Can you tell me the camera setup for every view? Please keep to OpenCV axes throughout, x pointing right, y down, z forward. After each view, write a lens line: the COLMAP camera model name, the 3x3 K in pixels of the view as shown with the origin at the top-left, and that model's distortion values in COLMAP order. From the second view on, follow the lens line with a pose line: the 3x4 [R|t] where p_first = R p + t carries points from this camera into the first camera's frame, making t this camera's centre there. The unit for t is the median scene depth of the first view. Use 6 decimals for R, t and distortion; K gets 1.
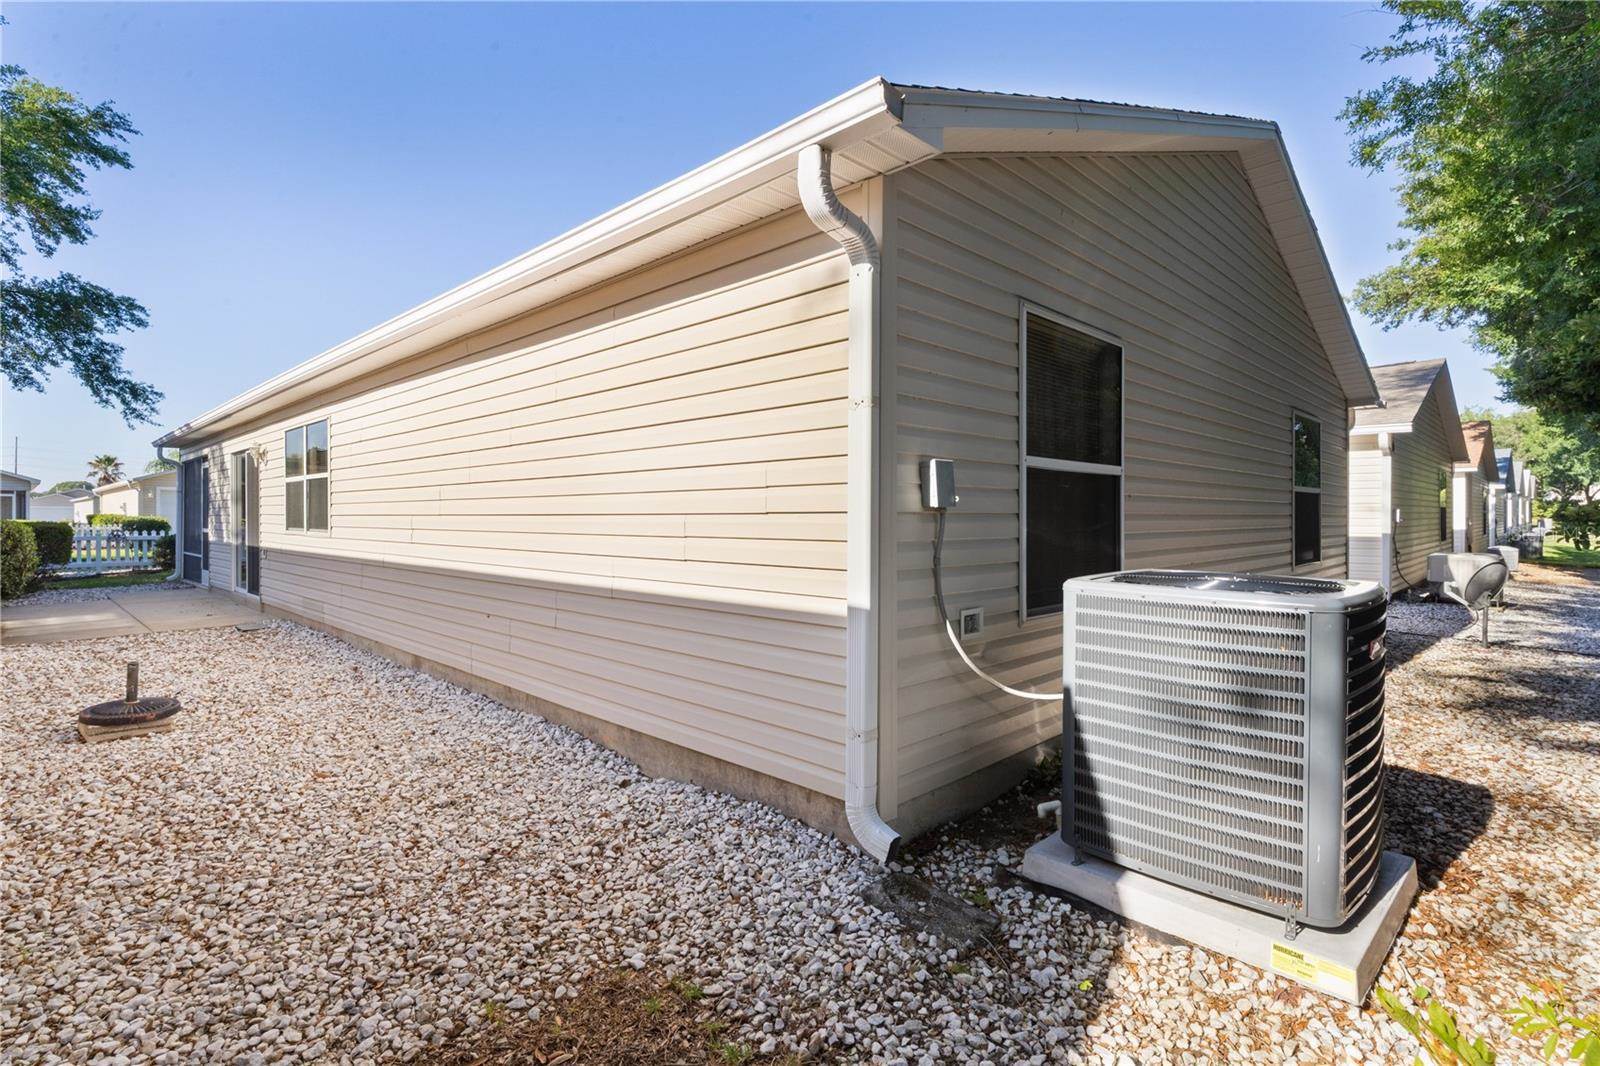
lens RADIAL K [[784.7, 0, 799.2], [0, 784.7, 520.5], [0, 0, 1]] dist [-0.000236, -0.000672]
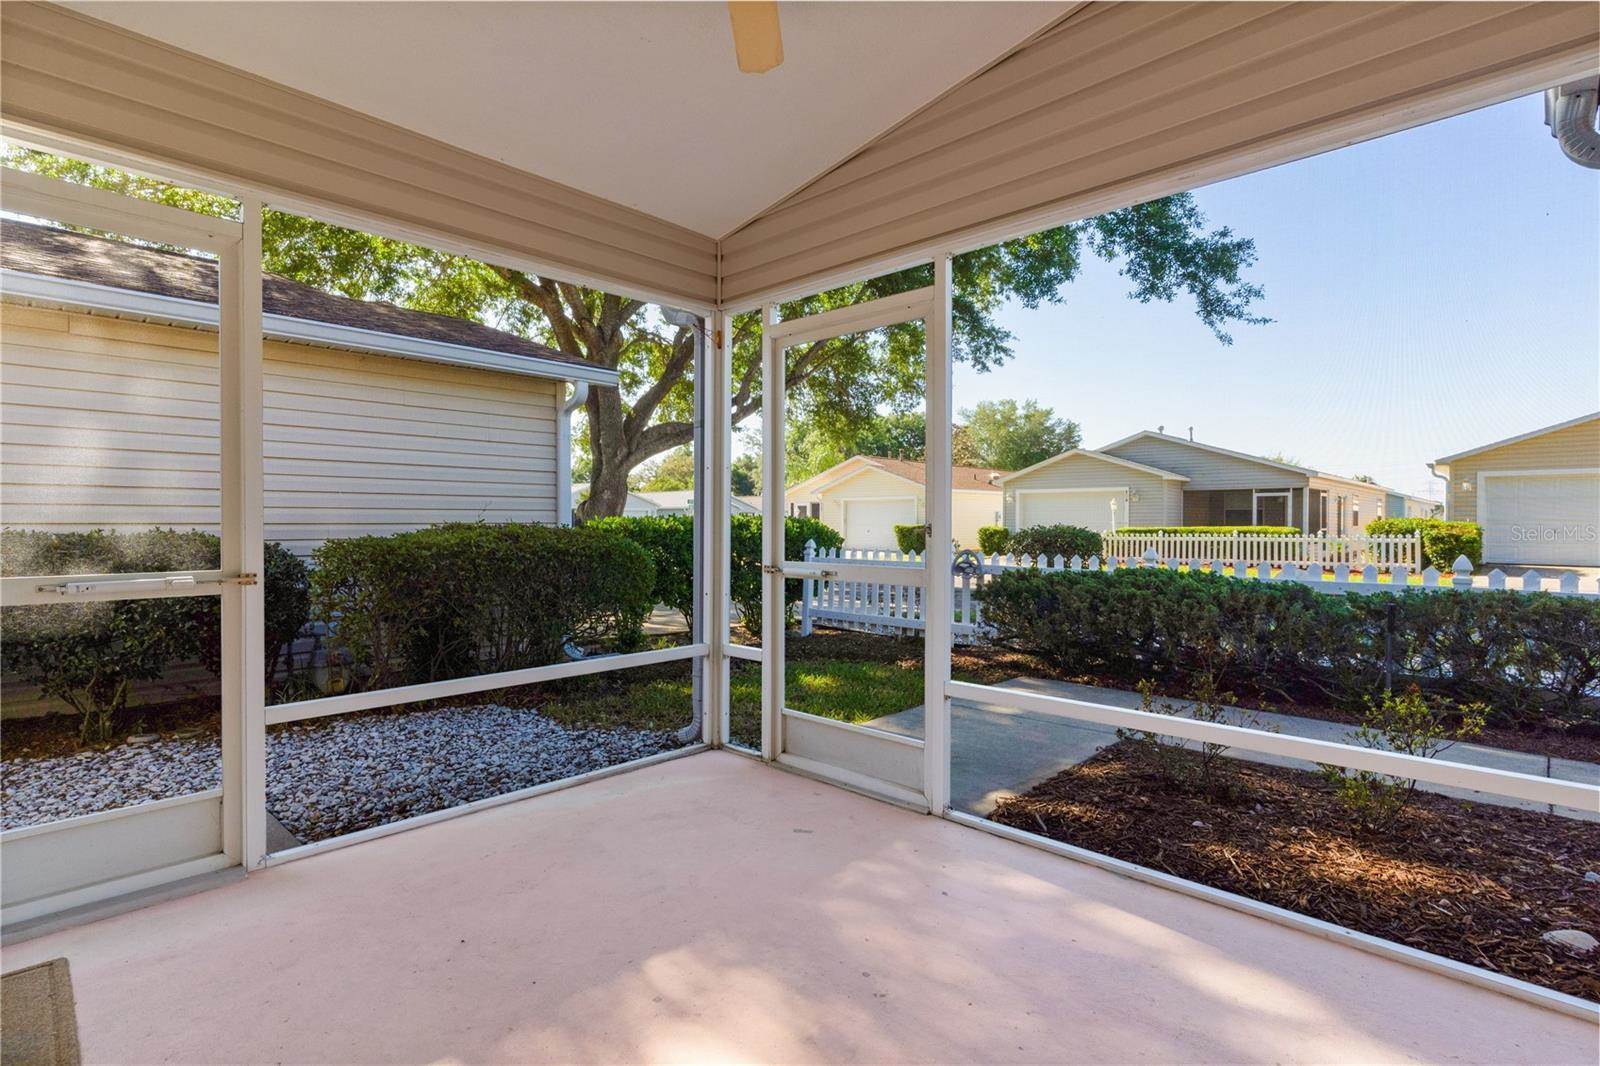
lens RADIAL K [[772.2, 0, 788.6], [0, 772.2, 524.0], [0, 0, 1]] dist [0.003330, 0.000819]
pose [[0.016989, -0.000637, -0.999855, -0.385264], [-0.002712, 0.999996, -0.000683, -0.002620], [0.999852, 0.002723, 0.016987, 0.742817]]
